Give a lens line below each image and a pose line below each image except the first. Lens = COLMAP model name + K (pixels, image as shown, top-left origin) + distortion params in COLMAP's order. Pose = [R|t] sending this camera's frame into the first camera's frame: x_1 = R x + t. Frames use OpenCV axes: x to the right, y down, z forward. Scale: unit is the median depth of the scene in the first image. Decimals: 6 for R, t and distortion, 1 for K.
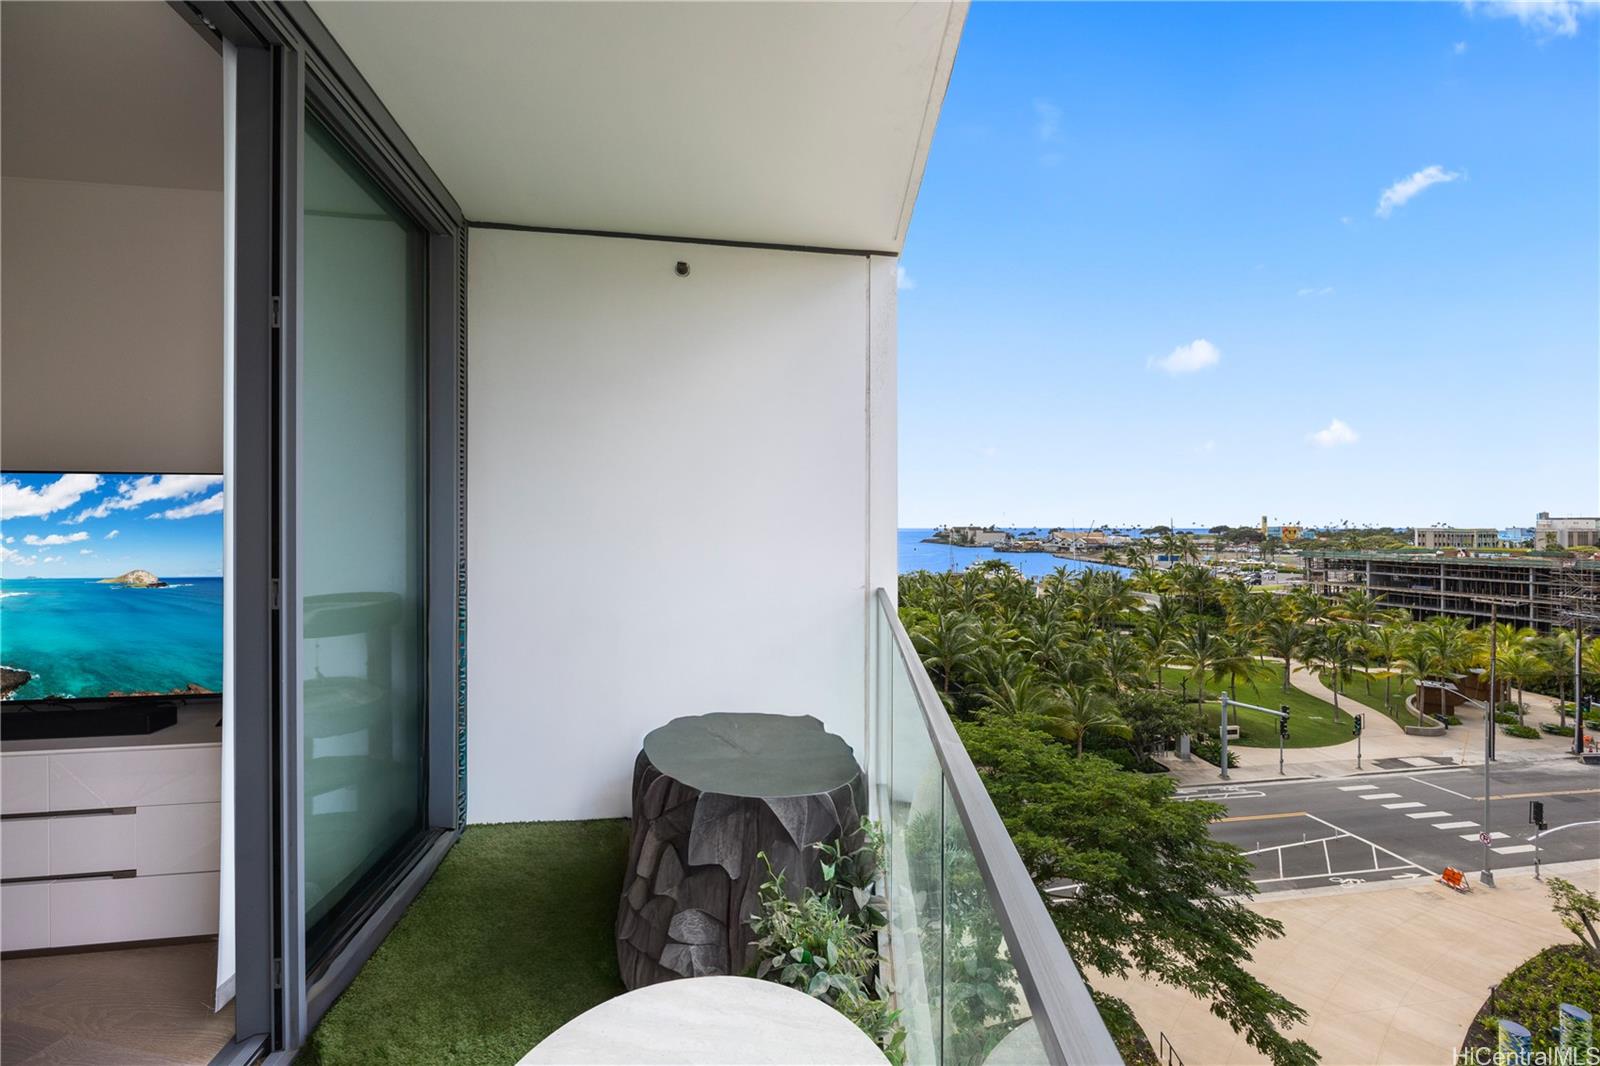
lens RADIAL K [[622.0, 0, 800.6], [0, 622.0, 527.7], [0, 0, 1]] dist [-0.006127, -0.000131]
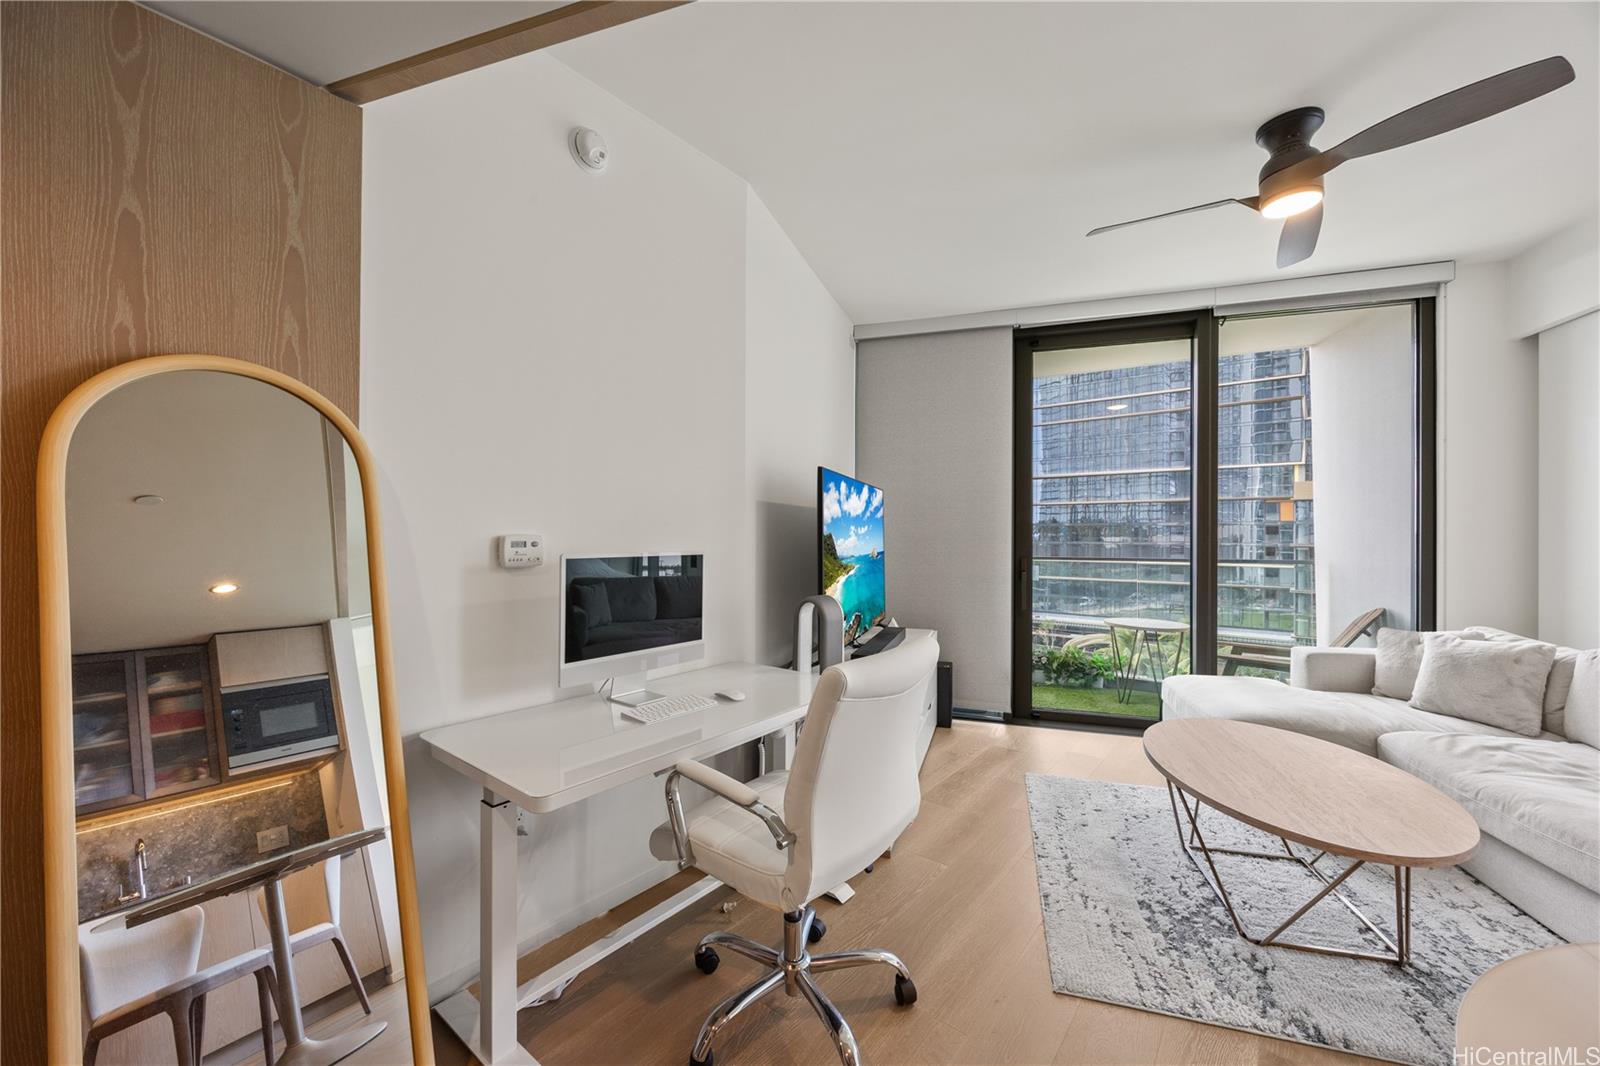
lens RADIAL K [[622.0, 0, 789.0], [0, 622.0, 531.3], [0, 0, 1]] dist [-0.006127, -0.000131]
pose [[0.467365, 0.005910, 0.884045, -2.665837], [0.009699, 0.999883, -0.011812, 0.039225], [-0.884011, 0.014095, 0.467253, 0.430153]]
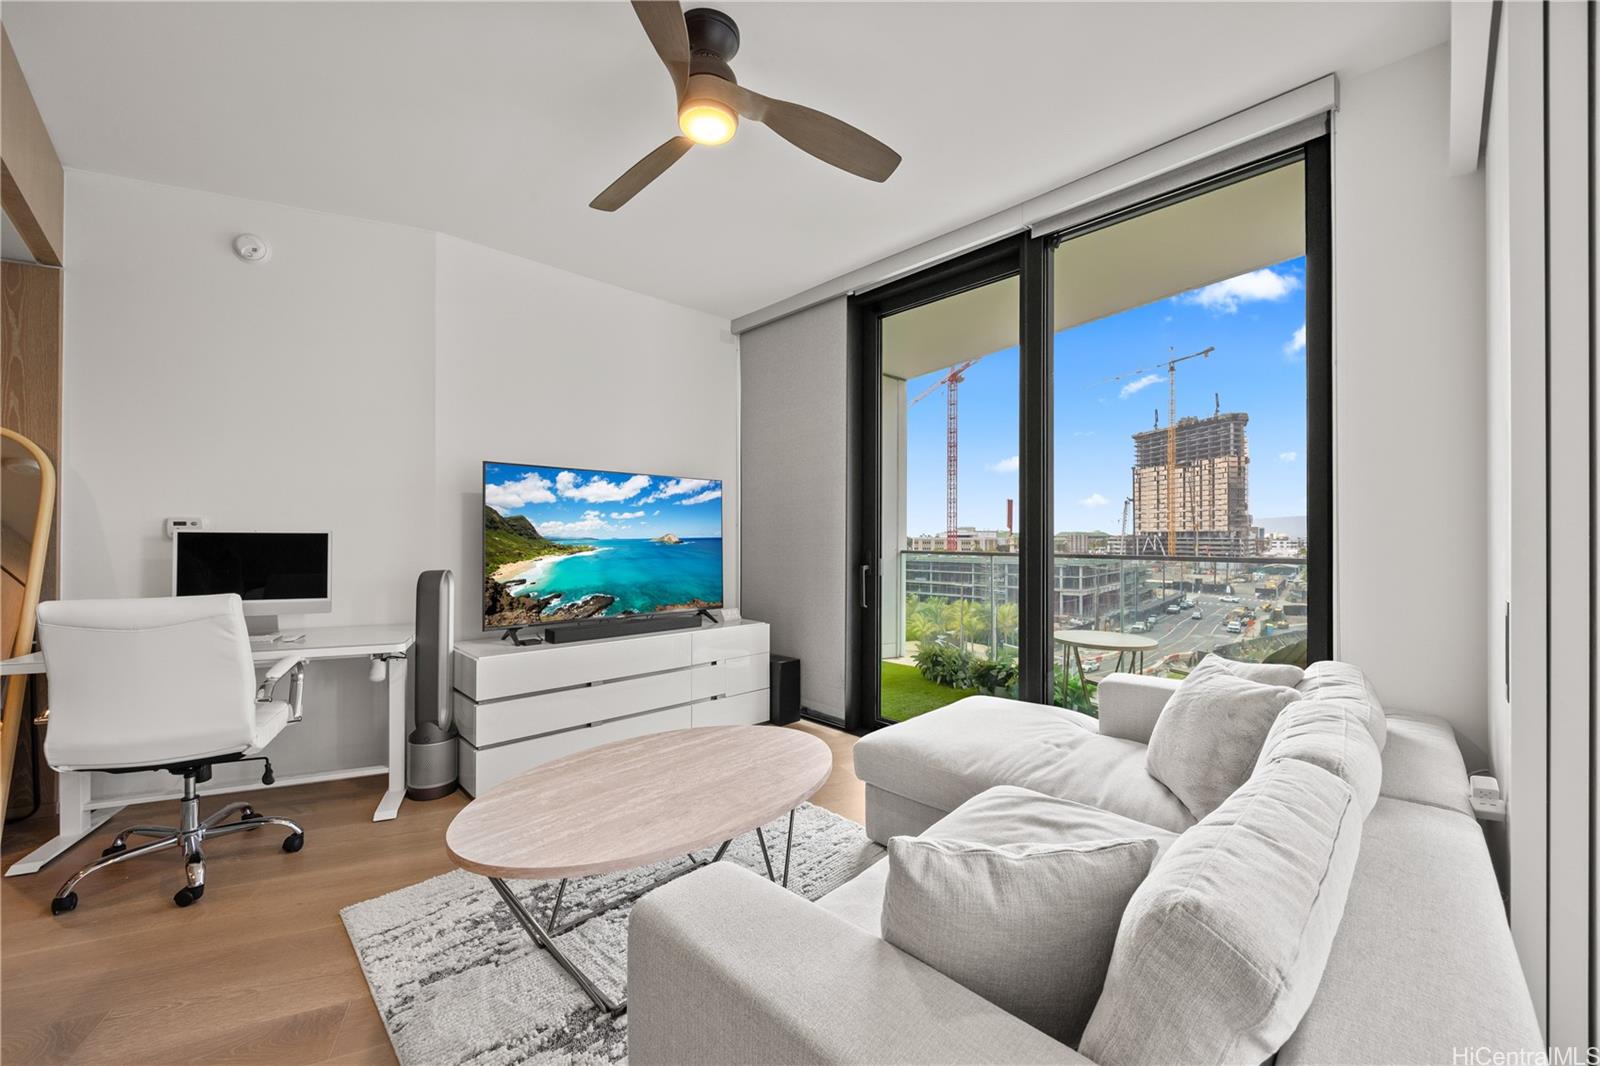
lens RADIAL K [[622.0, 0, 792.2], [0, 622.0, 527.0], [0, 0, 1]] dist [-0.006127, -0.000131]
pose [[0.825836, 0.007415, 0.563862, -1.759796], [0.003027, 0.999841, -0.017582, 0.080315], [-0.563903, 0.016227, 0.825682, -0.632480]]
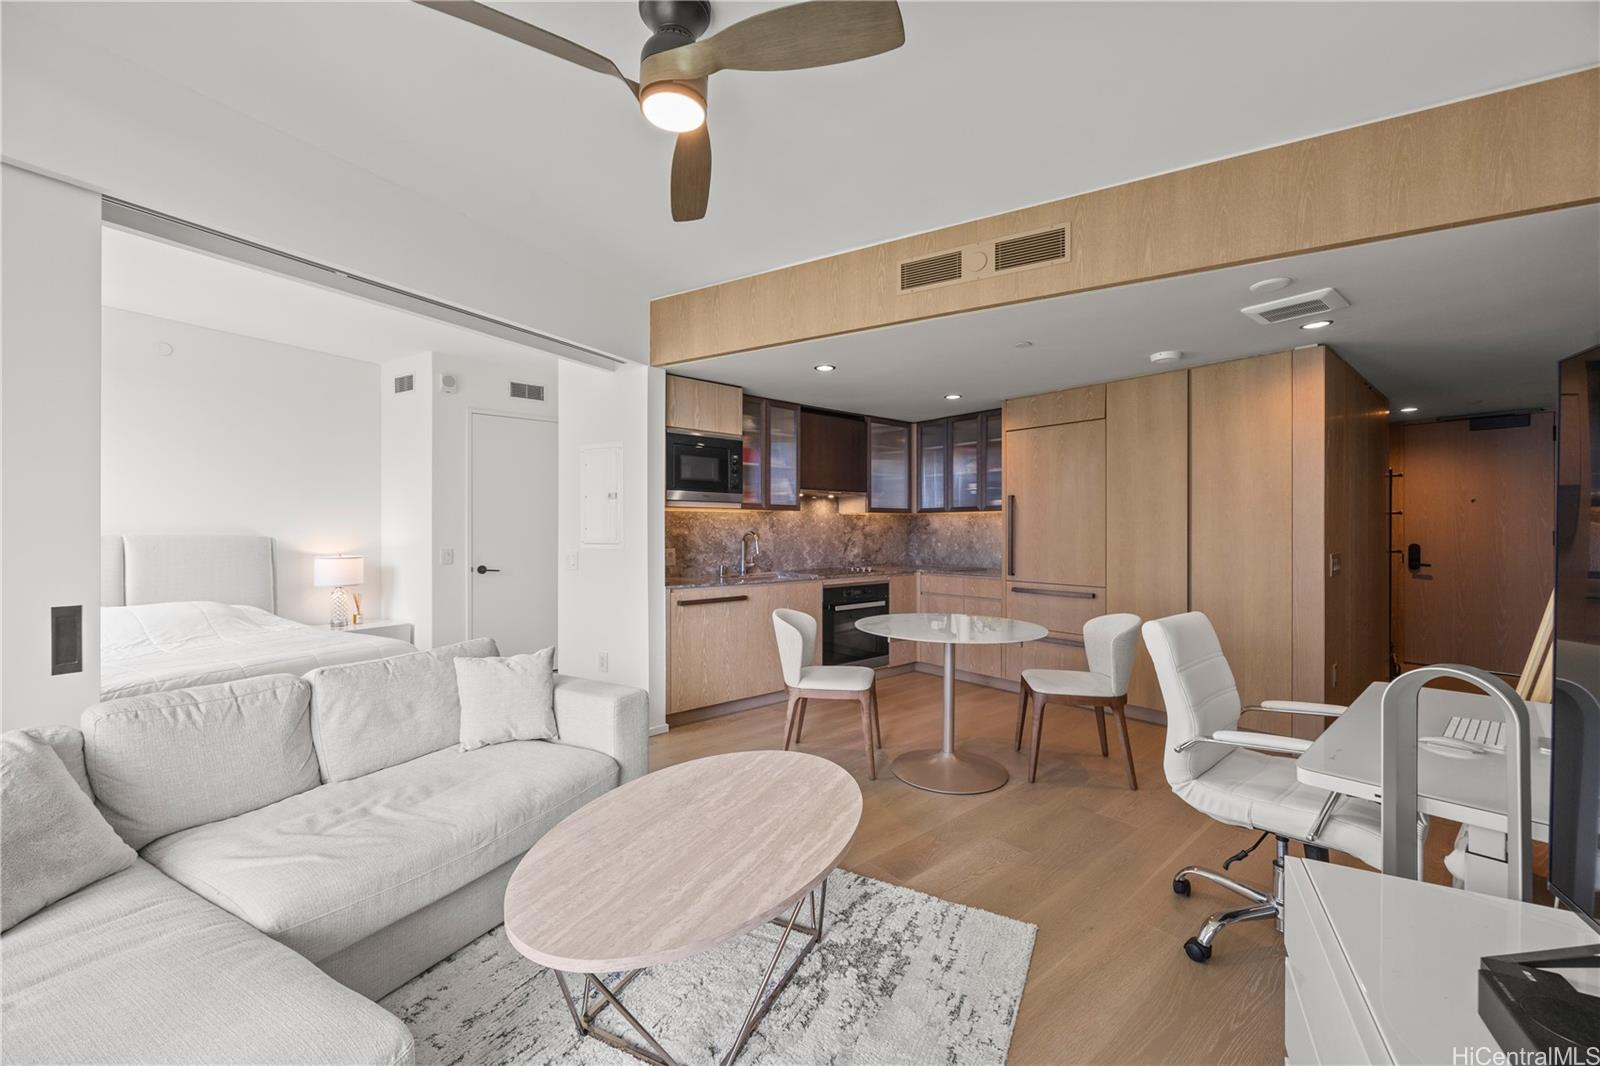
lens RADIAL K [[622.0, 0, 796.3], [0, 622.0, 532.5], [0, 0, 1]] dist [-0.006127, -0.000131]
pose [[-0.621601, 0.002138, -0.783331, -0.829194], [-0.008105, 0.999925, 0.009161, 0.027430], [0.783292, 0.012043, -0.621537, 0.797962]]
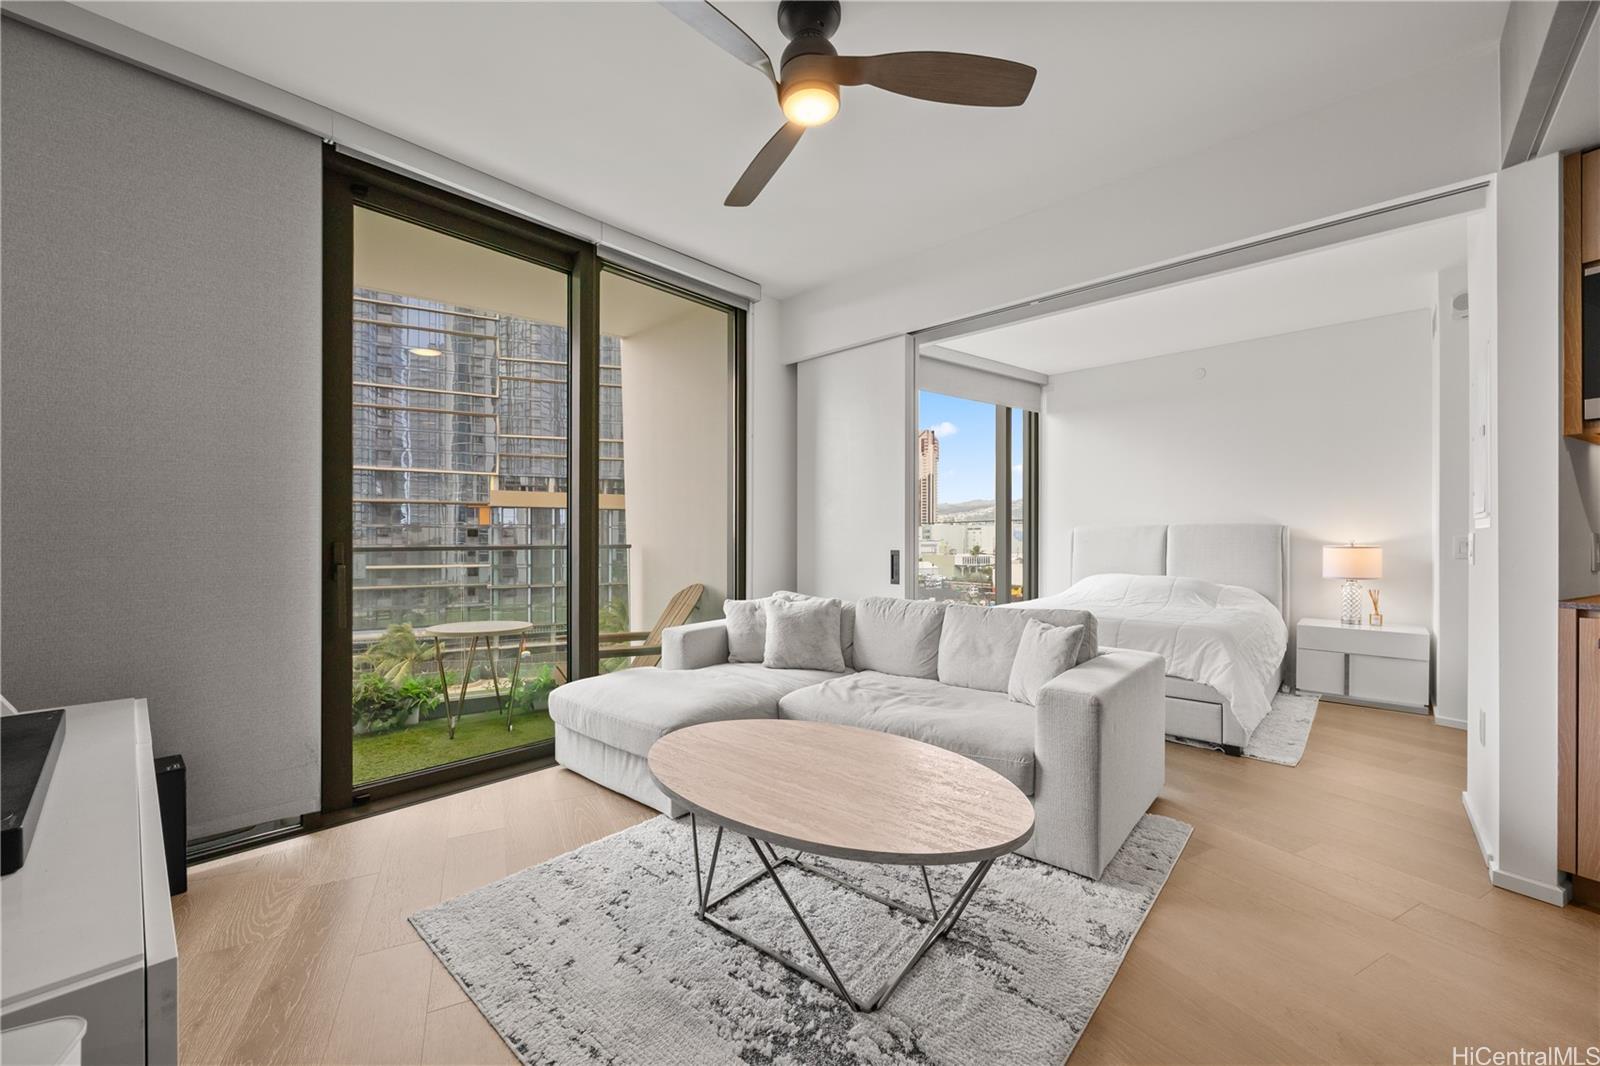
lens RADIAL K [[622.0, 0, 807.2], [0, 622.0, 545.2], [0, 0, 1]] dist [-0.006127, -0.000131]
pose [[-0.632195, -0.007501, 0.774773, -2.044448], [0.007830, 0.999840, 0.016070, 0.103168], [-0.774770, 0.016226, -0.632035, 0.739854]]
